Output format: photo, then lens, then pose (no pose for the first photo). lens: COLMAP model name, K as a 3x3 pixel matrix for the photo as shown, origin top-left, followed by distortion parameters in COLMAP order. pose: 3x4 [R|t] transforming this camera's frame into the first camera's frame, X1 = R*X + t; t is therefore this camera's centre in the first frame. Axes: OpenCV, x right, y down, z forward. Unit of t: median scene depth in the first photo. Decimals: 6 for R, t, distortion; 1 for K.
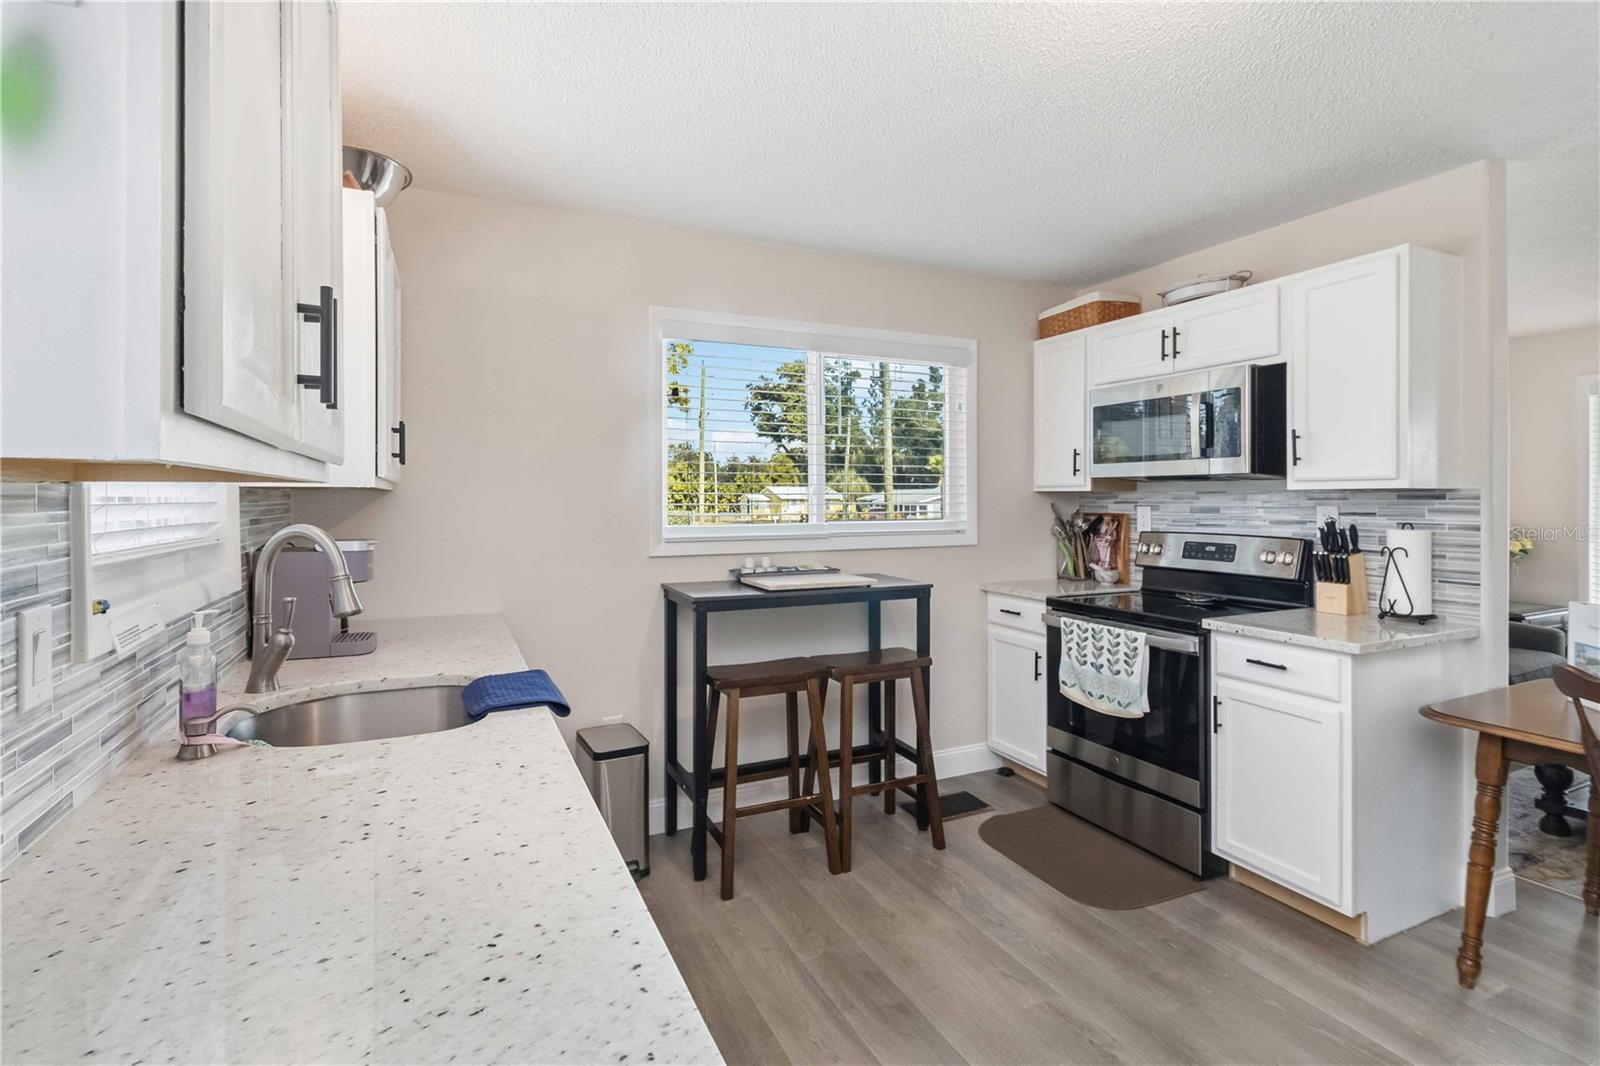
lens RADIAL K [[757.5, 0, 794.6], [0, 757.5, 521.1], [0, 0, 1]] dist [0.009445, -0.000108]
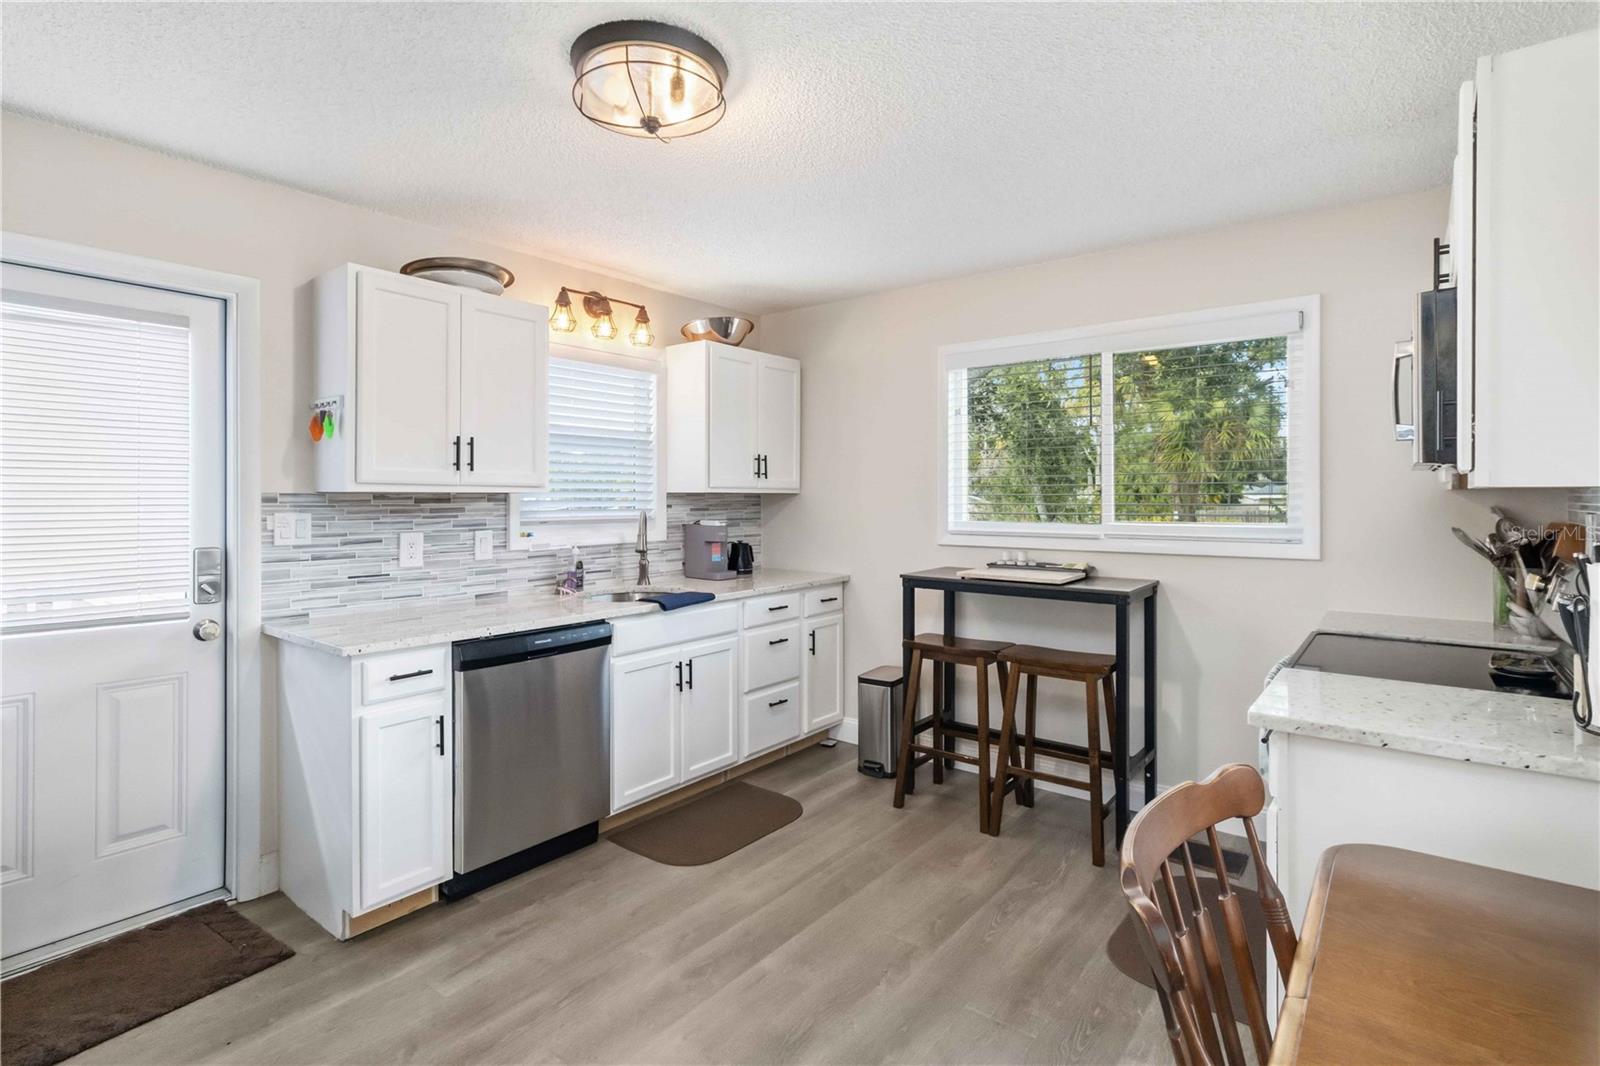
lens RADIAL K [[757.5, 0, 817.2], [0, 757.5, 500.5], [0, 0, 1]] dist [0.009445, -0.000108]
pose [[0.474775, 0.019061, -0.879901, 0.881090], [-0.015196, 0.999794, 0.013459, -0.042595], [0.879976, 0.006981, 0.474967, 0.217580]]
